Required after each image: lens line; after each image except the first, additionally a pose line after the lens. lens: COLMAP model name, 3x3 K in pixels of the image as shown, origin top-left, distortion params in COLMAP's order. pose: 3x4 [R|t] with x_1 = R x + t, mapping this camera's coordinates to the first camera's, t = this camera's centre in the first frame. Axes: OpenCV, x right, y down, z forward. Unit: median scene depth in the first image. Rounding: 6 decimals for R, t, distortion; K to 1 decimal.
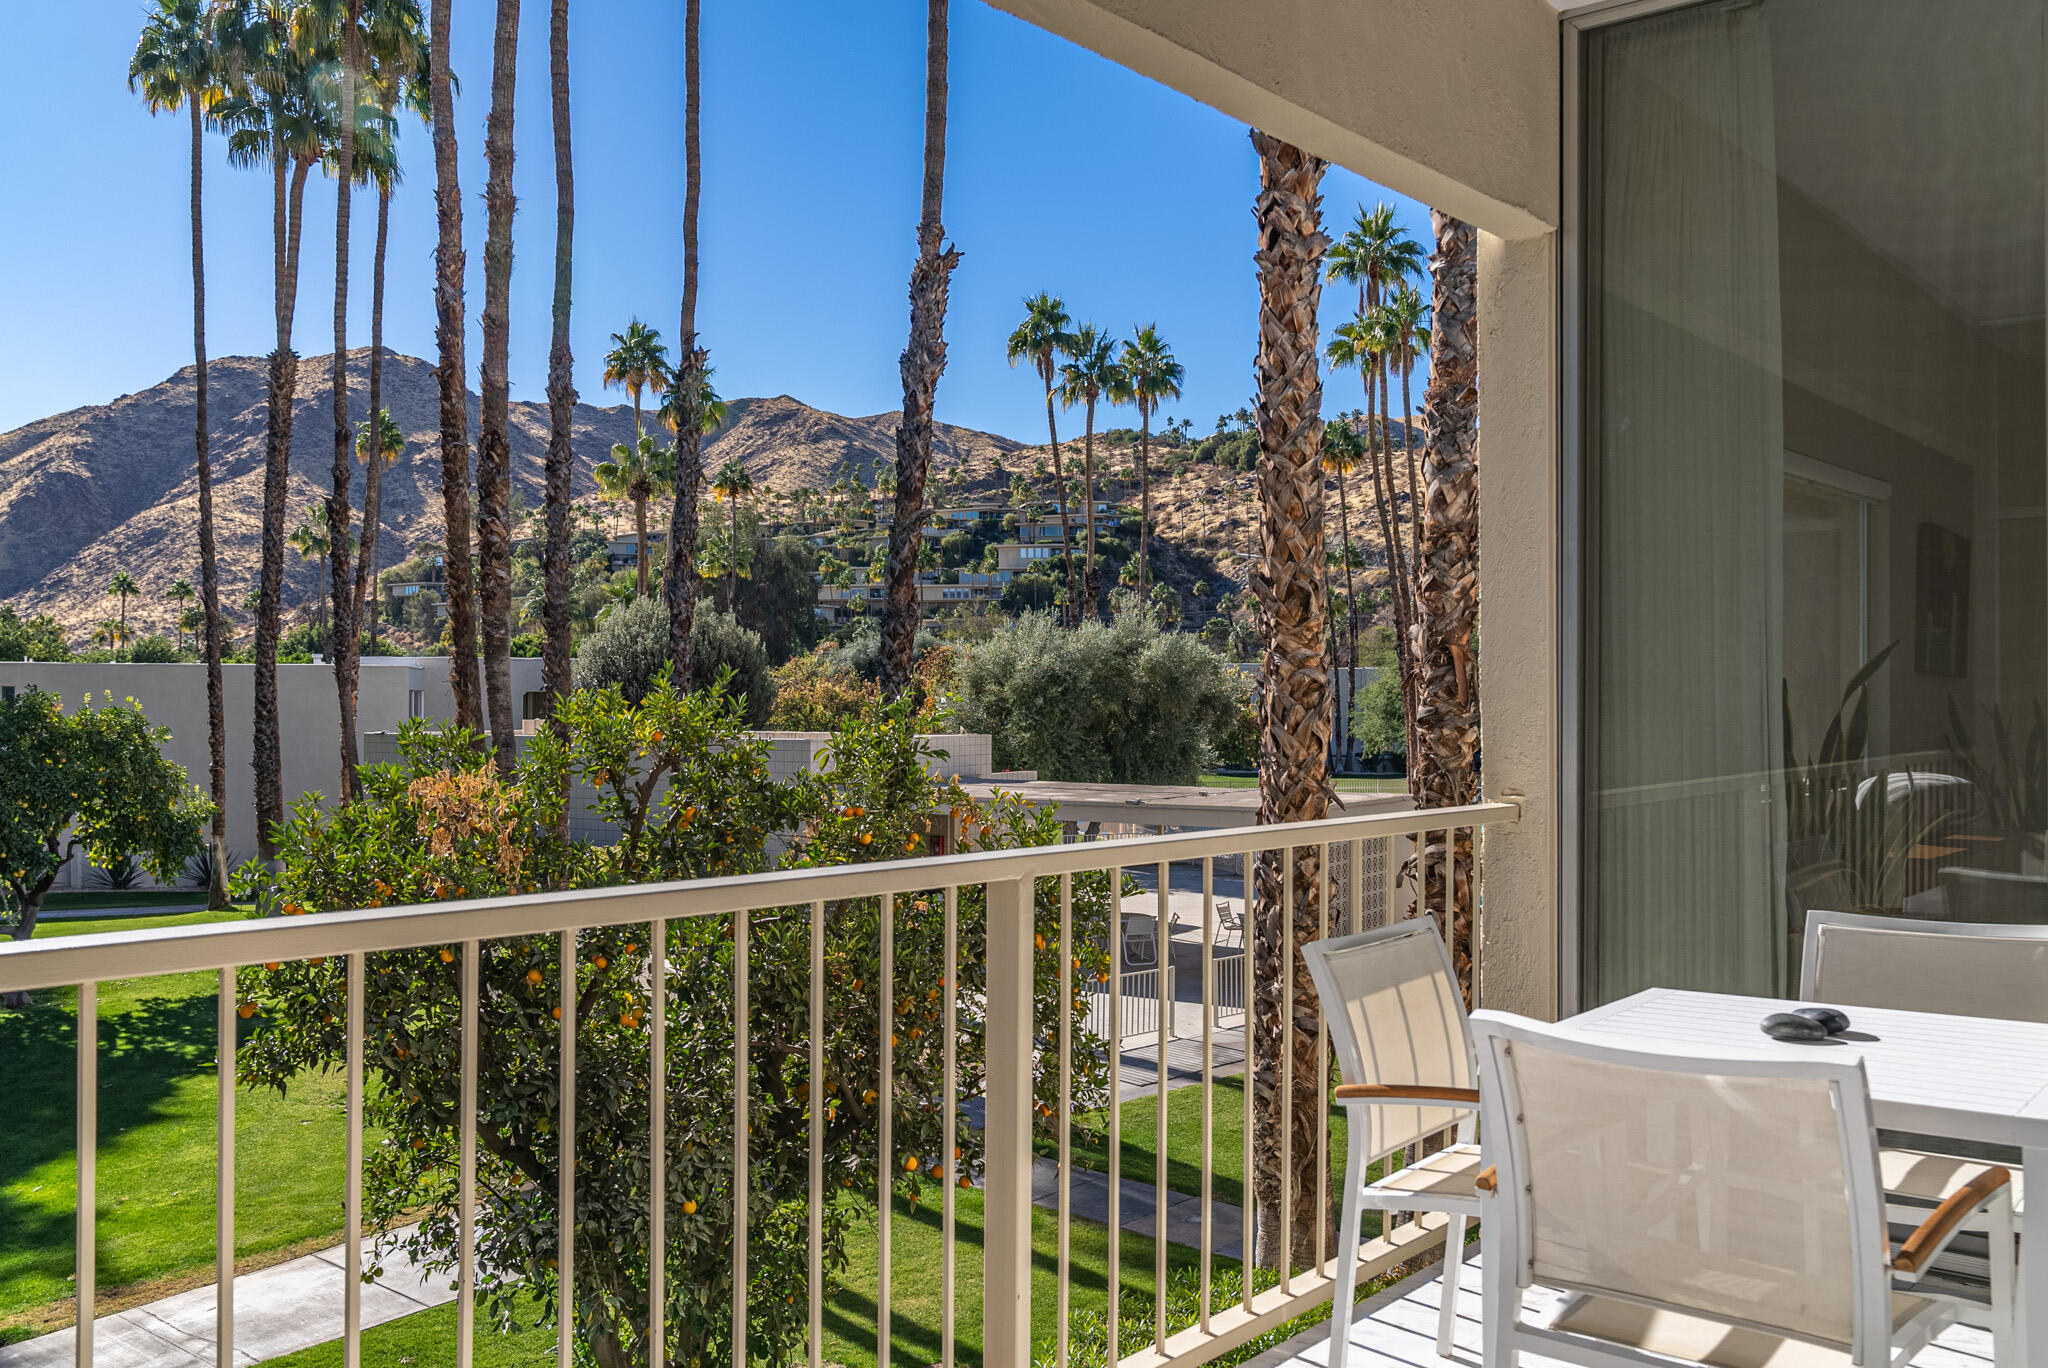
lens RADIAL K [[1799.8, 0, 1017.6], [0, 1799.8, 682.8], [0, 0, 1]] dist [-0.009251, 0.009700]
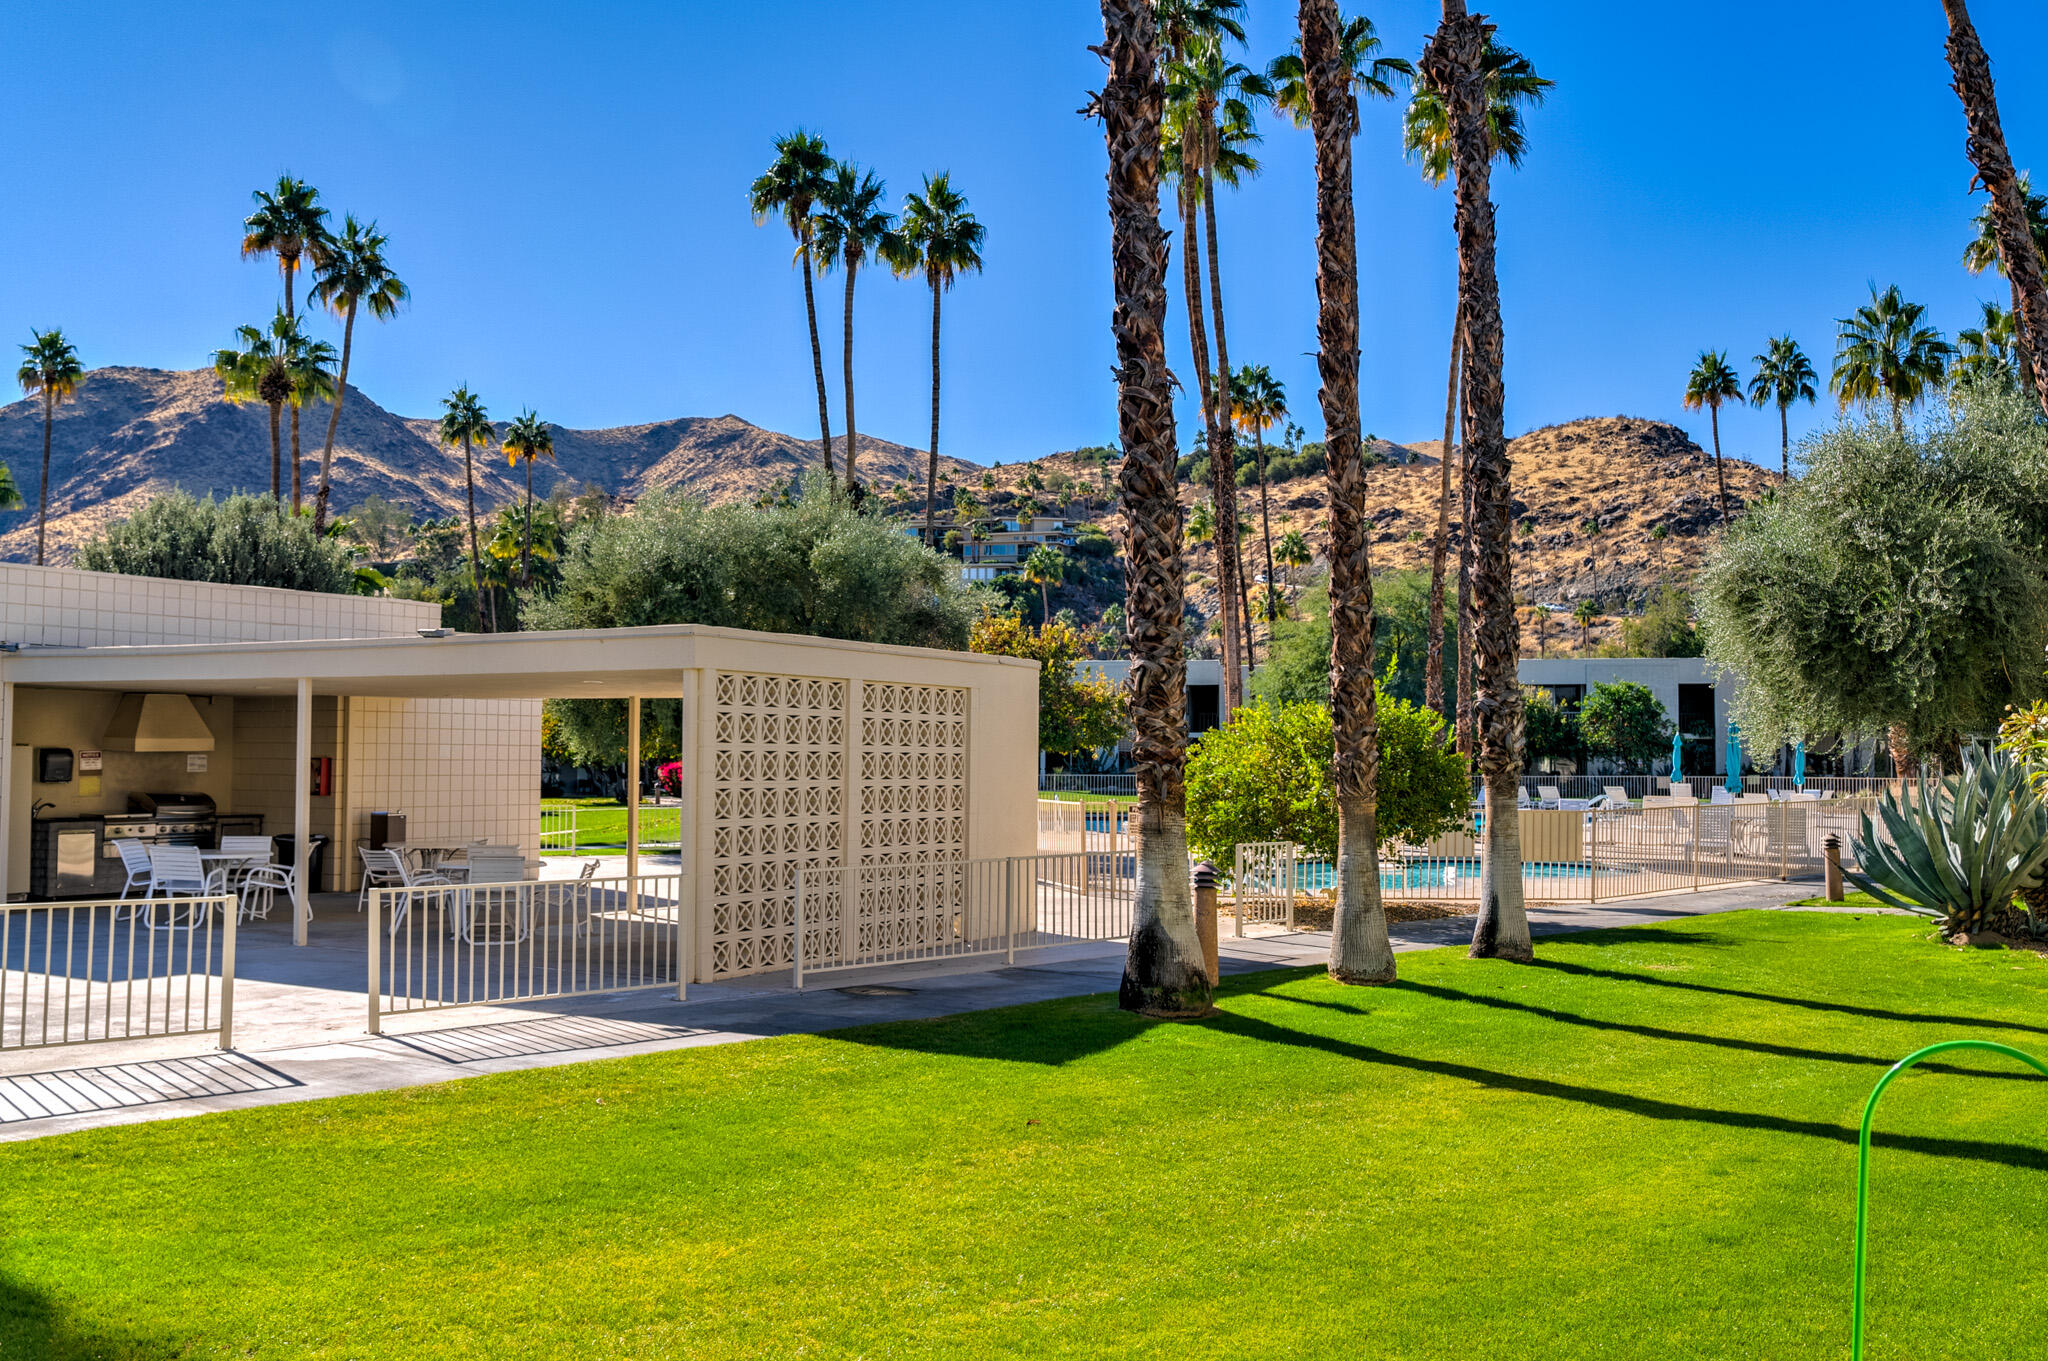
lens RADIAL K [[1974.3, 0, 1024.0], [0, 1974.3, 680.5], [0, 0, 1]] dist [0.004006, 0.005843]
pose [[0.999847, 0.002632, 0.017290, 0.170187], [-0.002171, 0.999644, -0.026606, 0.070067], [-0.017354, 0.026565, 0.999496, 0.299078]]
